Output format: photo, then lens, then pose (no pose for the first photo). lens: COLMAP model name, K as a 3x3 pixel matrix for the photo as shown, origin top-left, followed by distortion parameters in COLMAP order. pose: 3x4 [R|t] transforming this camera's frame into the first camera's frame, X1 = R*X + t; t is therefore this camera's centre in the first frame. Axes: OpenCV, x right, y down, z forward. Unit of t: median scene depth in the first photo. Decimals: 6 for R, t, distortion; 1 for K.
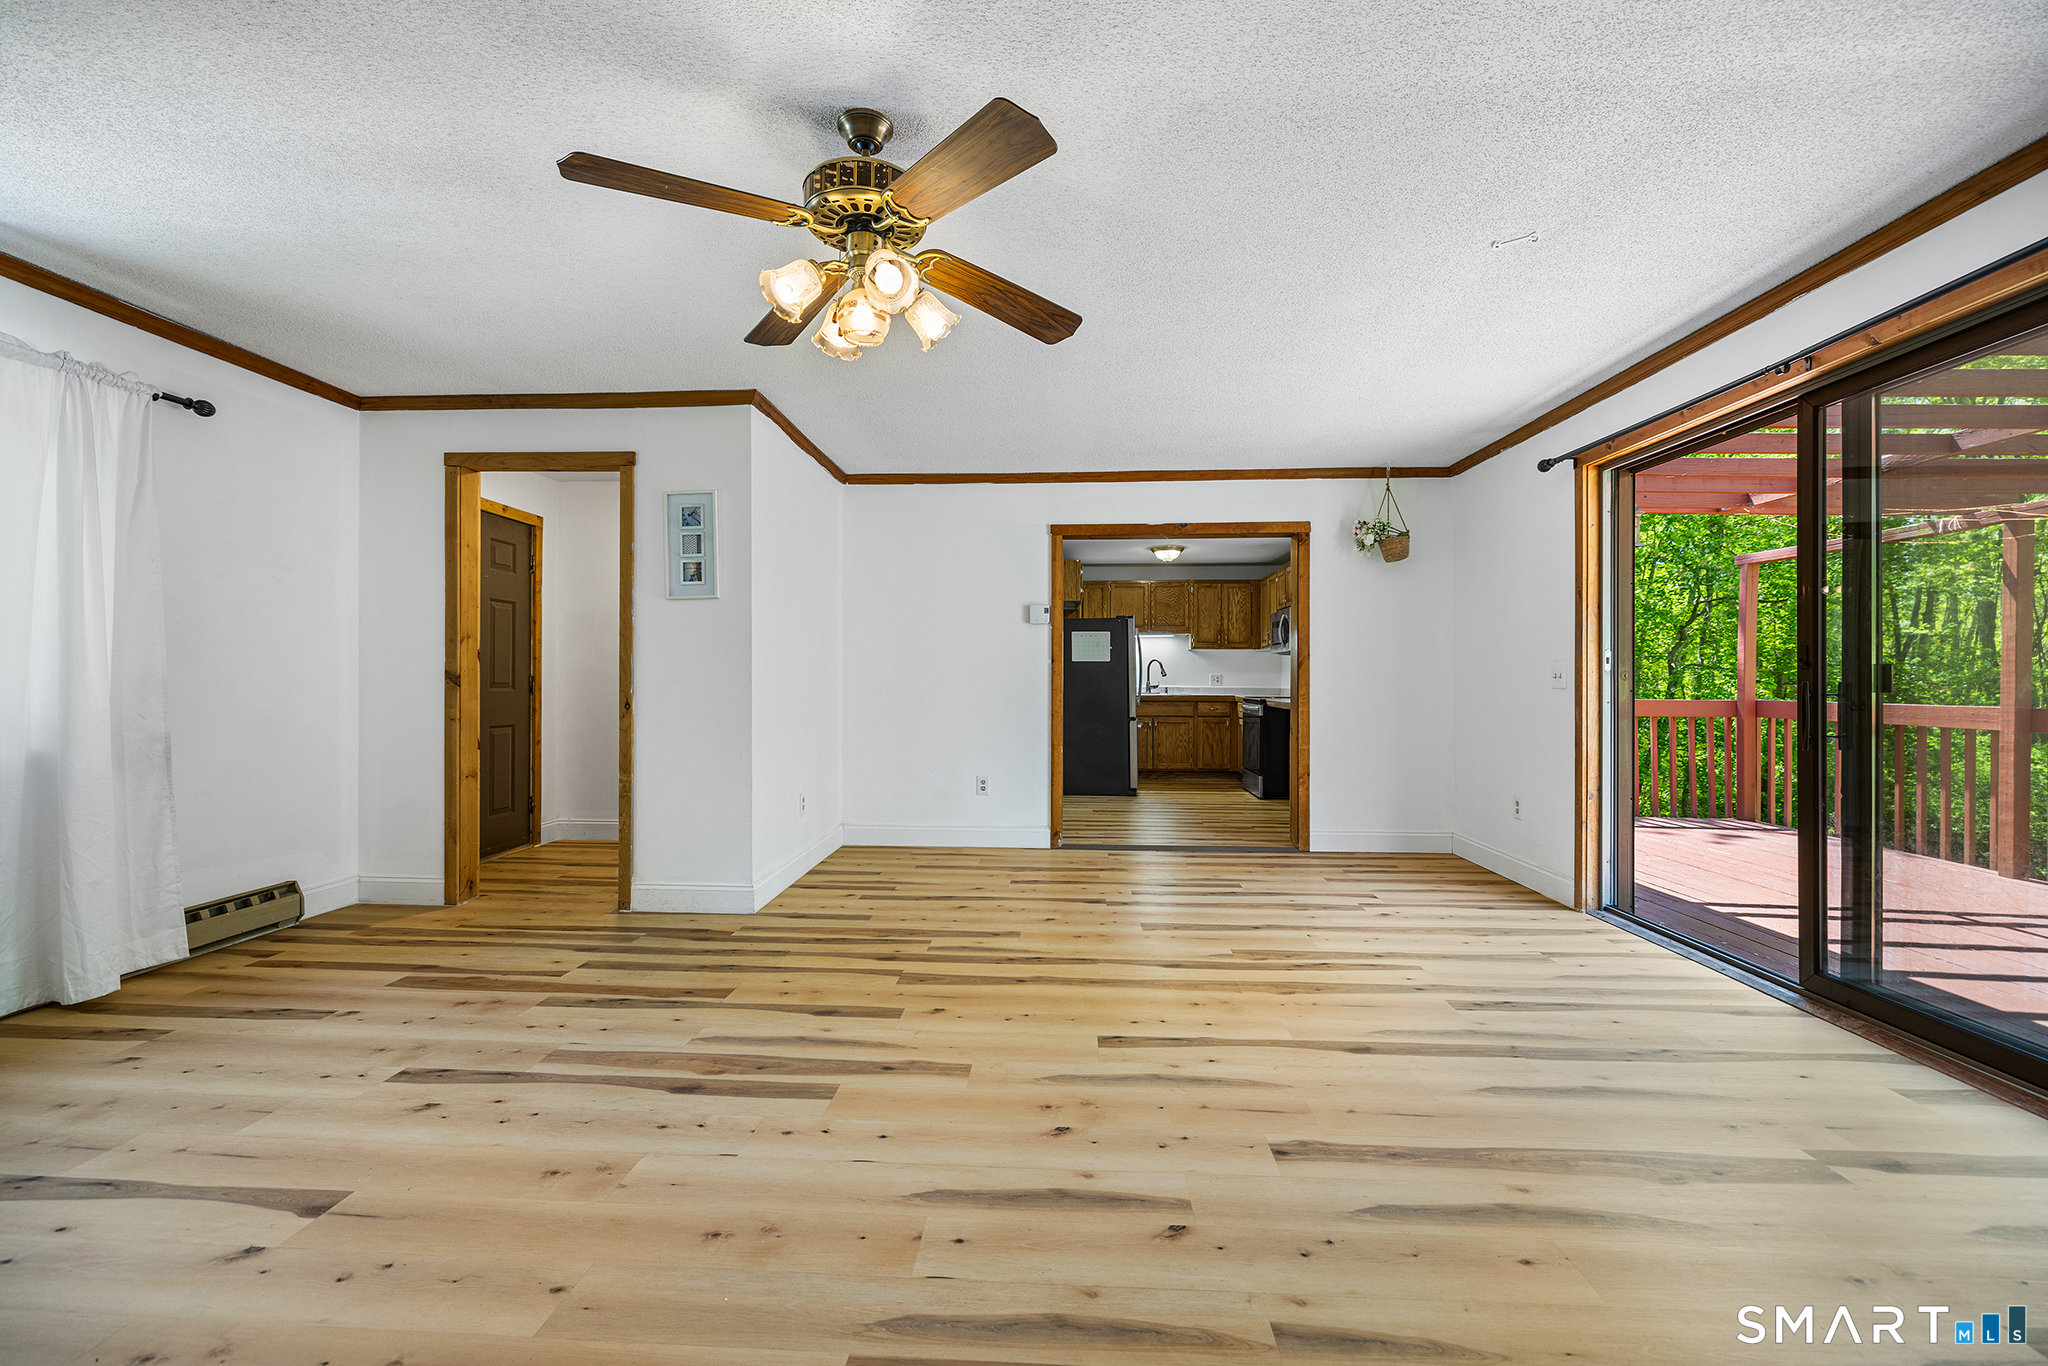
lens RADIAL K [[853.5, 0, 1018.2], [0, 853.5, 678.8], [0, 0, 1]] dist [-0.000269, 0.000199]
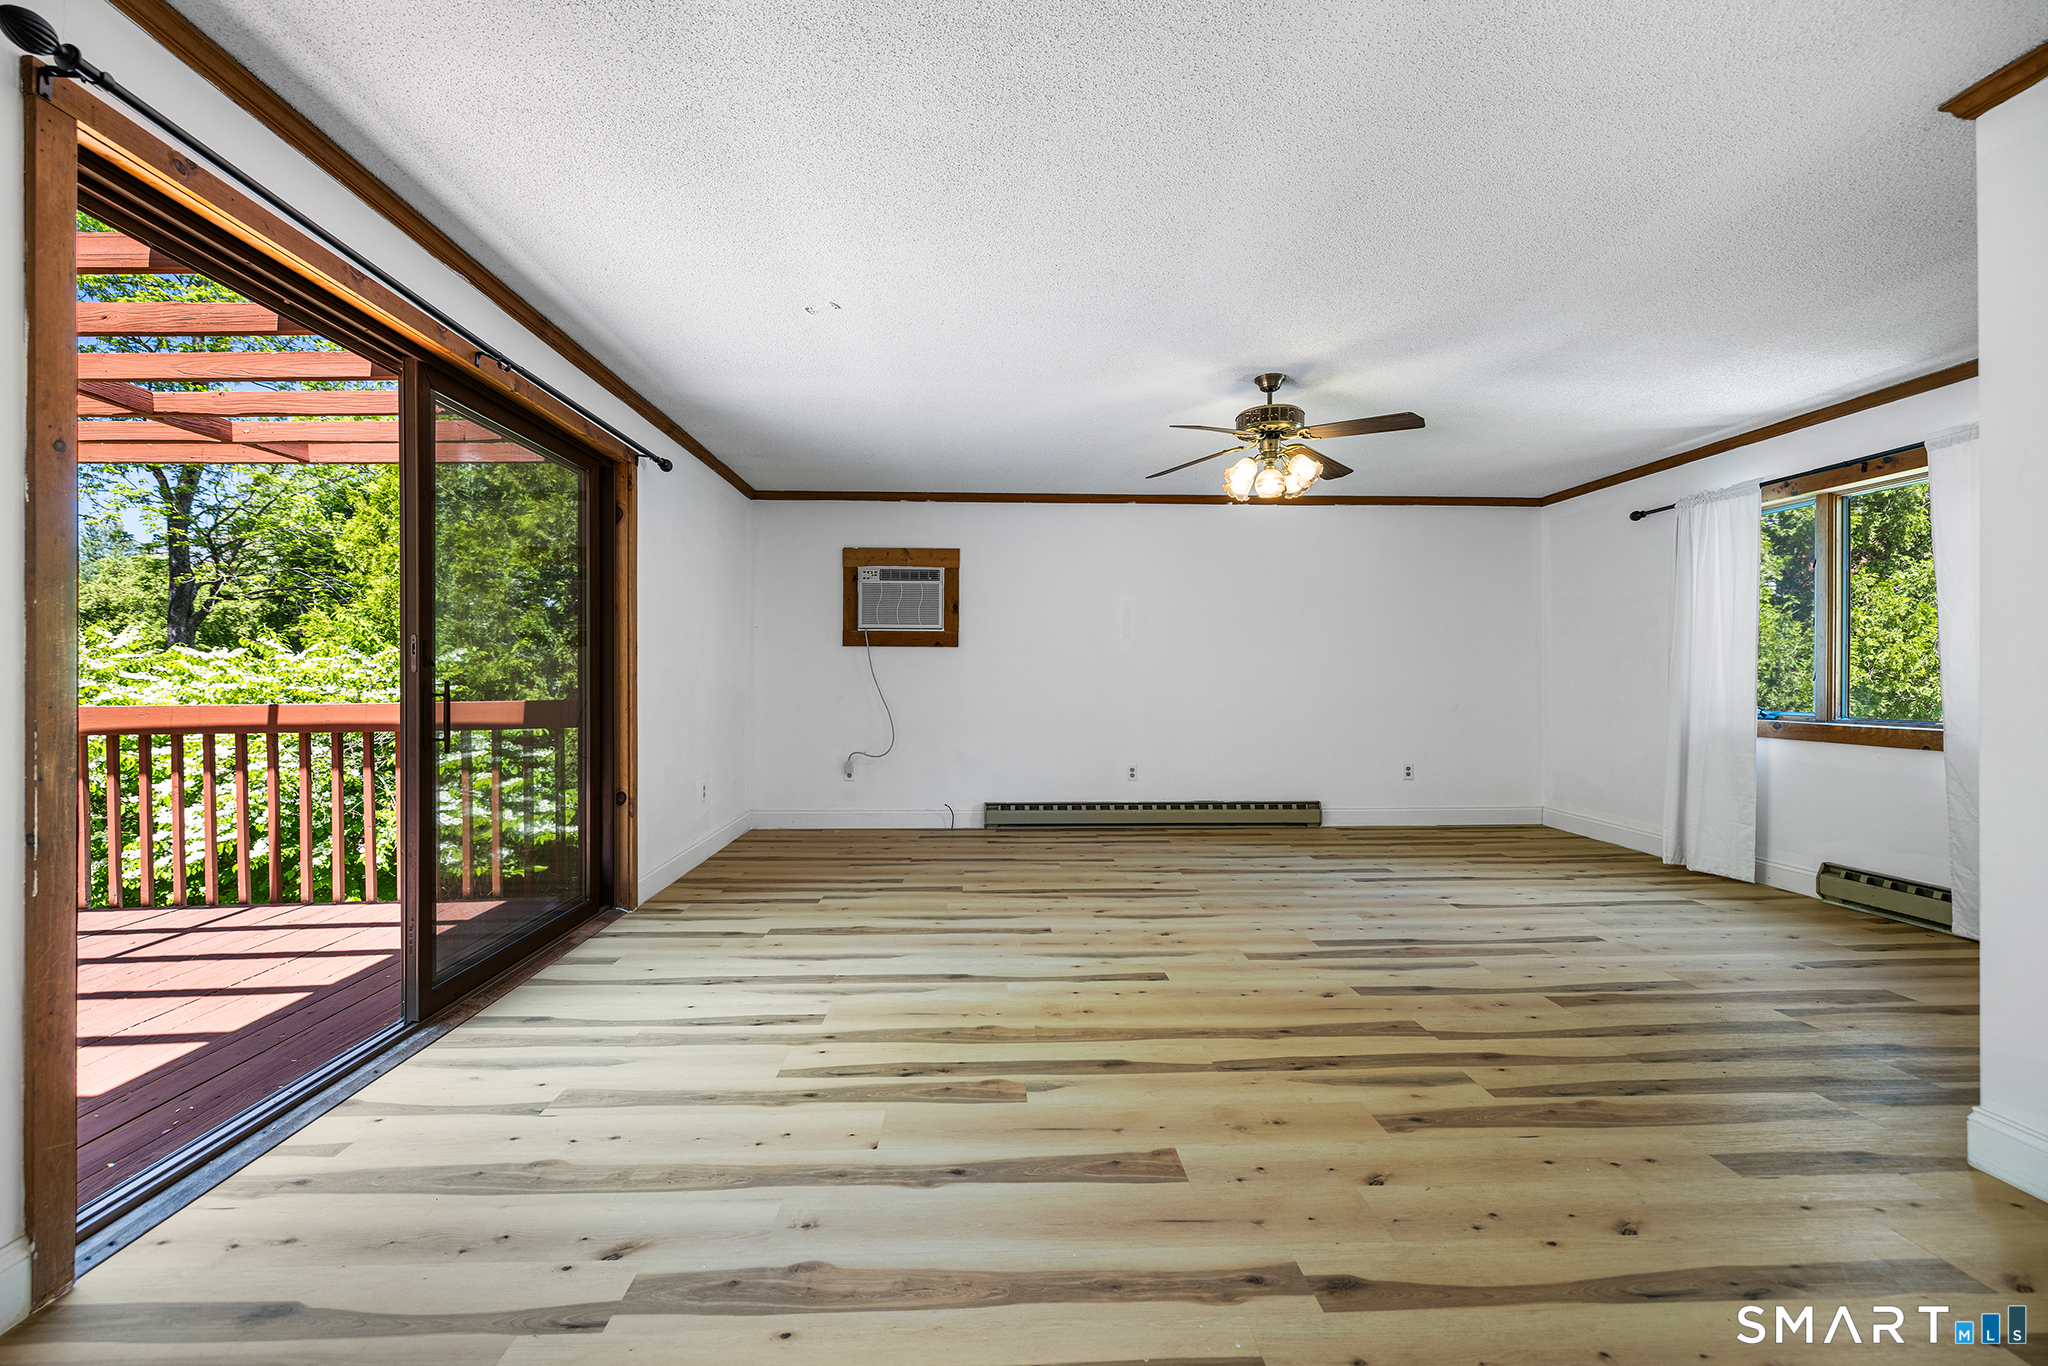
lens RADIAL K [[853.5, 0, 1018.2], [0, 853.5, 678.8], [0, 0, 1]] dist [-0.000269, 0.000199]
pose [[-0.994865, -0.003576, -0.101143, 0.335274], [-0.003269, 0.999990, -0.003202, 0.001825], [0.101154, -0.002855, -0.994867, 1.707365]]
